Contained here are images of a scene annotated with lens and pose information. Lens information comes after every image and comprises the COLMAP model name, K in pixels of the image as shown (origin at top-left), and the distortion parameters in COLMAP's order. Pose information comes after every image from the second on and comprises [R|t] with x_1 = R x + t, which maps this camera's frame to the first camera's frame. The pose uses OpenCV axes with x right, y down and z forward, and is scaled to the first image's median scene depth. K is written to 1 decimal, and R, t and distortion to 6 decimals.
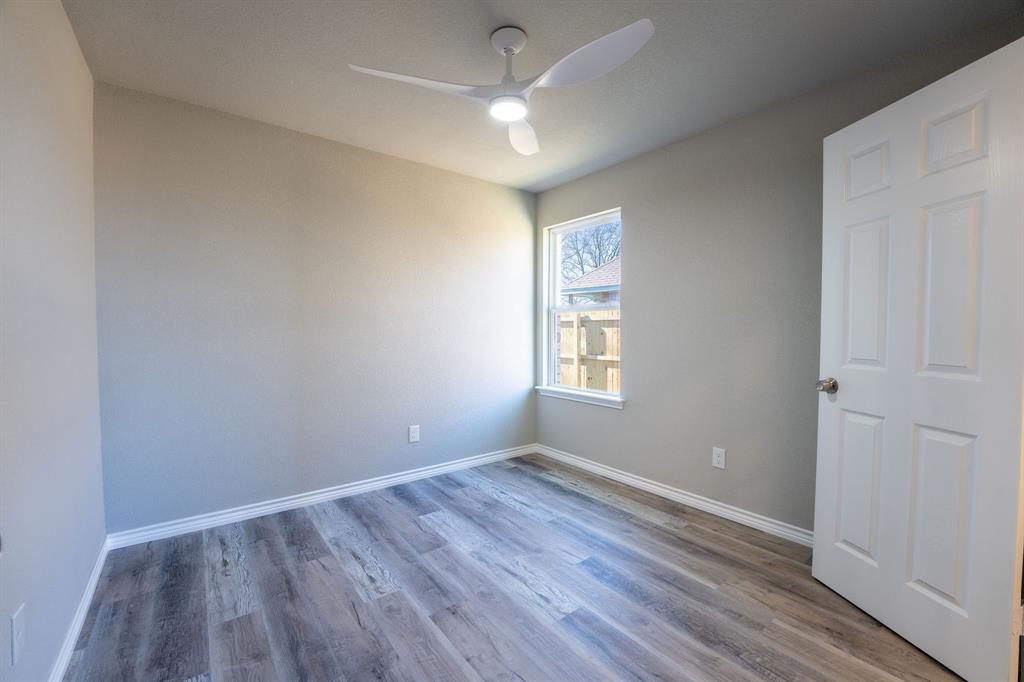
lens RADIAL K [[413.9, 0, 512.0], [0, 413.9, 341.0], [0, 0, 1]] dist [-0.019201, 0.000204]
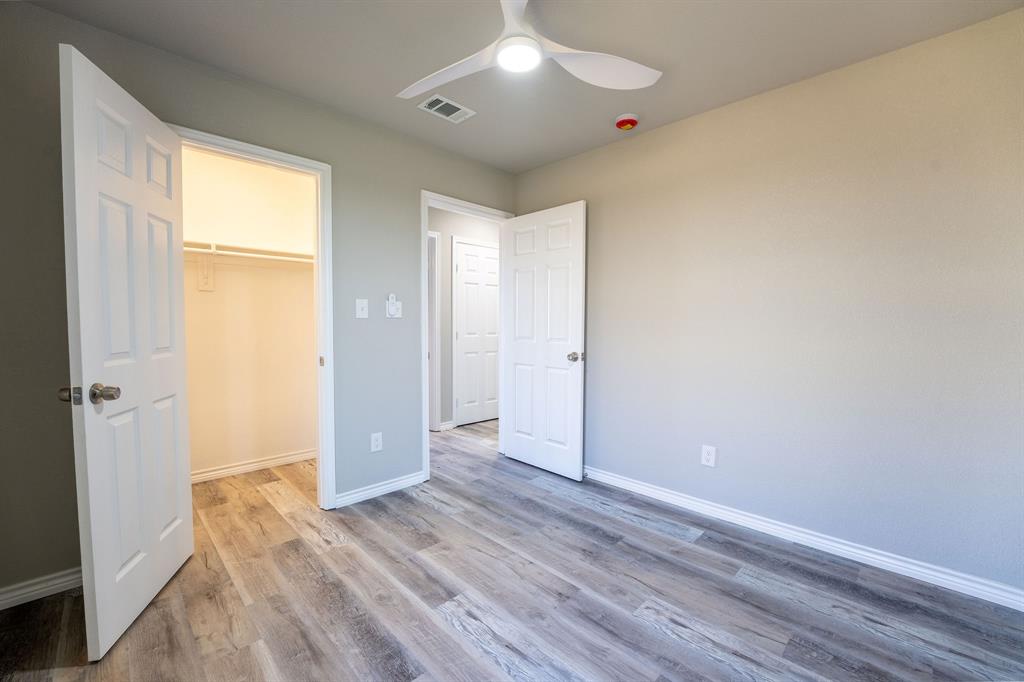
lens RADIAL K [[413.9, 0, 512.0], [0, 413.9, 341.0], [0, 0, 1]] dist [-0.019201, 0.000204]
pose [[-0.991950, -0.001650, -0.126619, 0.113479], [-0.011806, 0.996765, 0.079502, -0.061632], [0.126078, 0.080357, -0.988760, 1.959127]]
